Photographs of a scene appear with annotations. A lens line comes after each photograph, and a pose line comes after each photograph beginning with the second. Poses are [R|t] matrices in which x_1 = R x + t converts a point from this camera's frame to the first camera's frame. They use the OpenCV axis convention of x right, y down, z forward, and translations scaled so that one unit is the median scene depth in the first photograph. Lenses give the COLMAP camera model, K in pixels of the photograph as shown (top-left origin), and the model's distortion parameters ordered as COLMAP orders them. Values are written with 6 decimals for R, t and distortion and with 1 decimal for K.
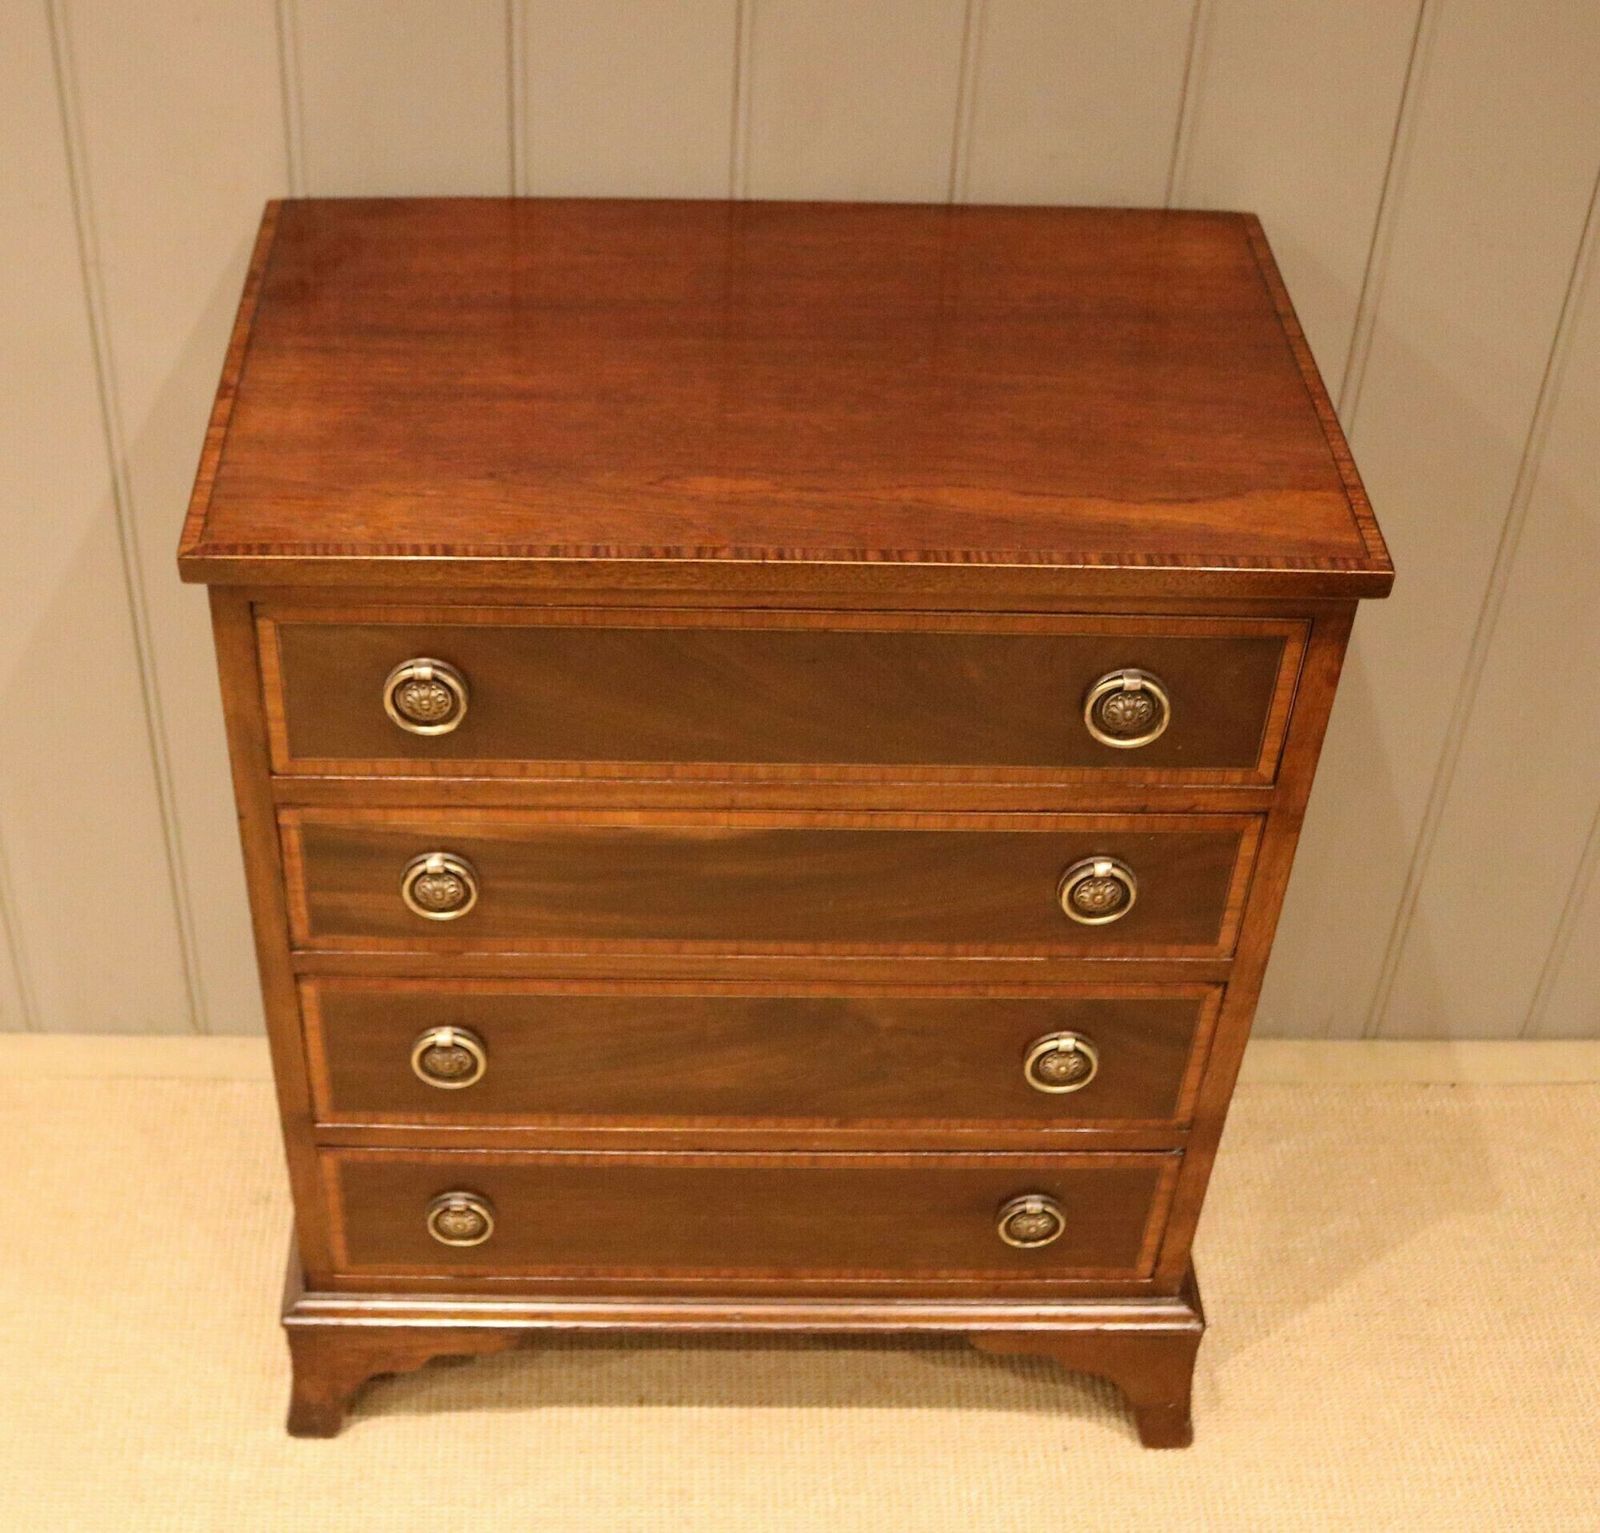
lens RADIAL K [[2556.1, 0, 727.7], [0, 2556.1, 981.5], [0, 0, 1]] dist [-0.144999, 0.000000]
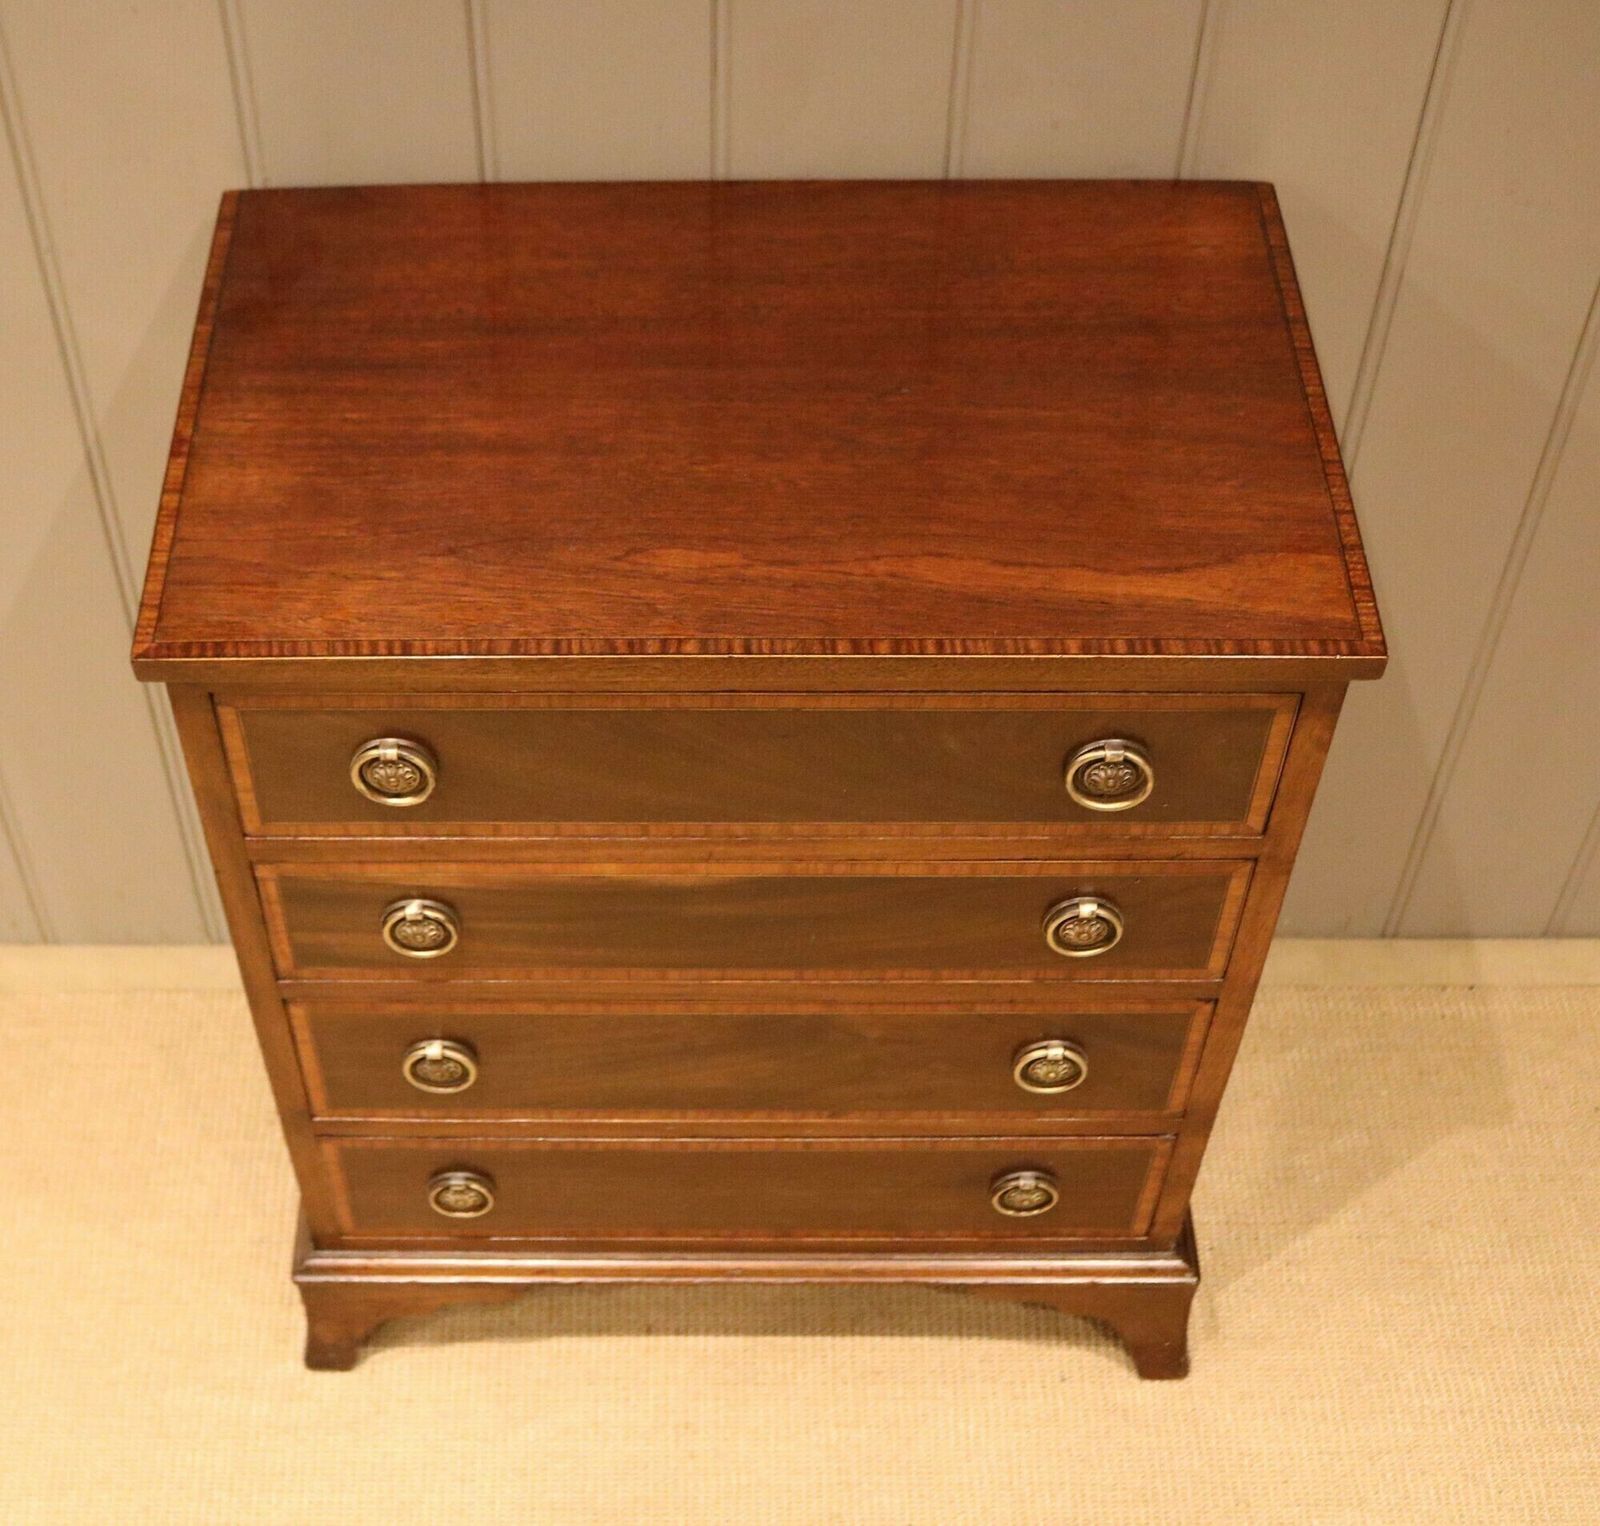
lens RADIAL K [[2556.1, 0, 703.5], [0, 2556.1, 1037.5], [0, 0, 1]] dist [-0.144999, 0.000000]
pose [[0.999149, -0.000657, -0.041243, 0.038035], [0.008090, 0.983578, 0.180303, -0.170057], [0.040448, -0.180483, 0.982746, 0.016207]]
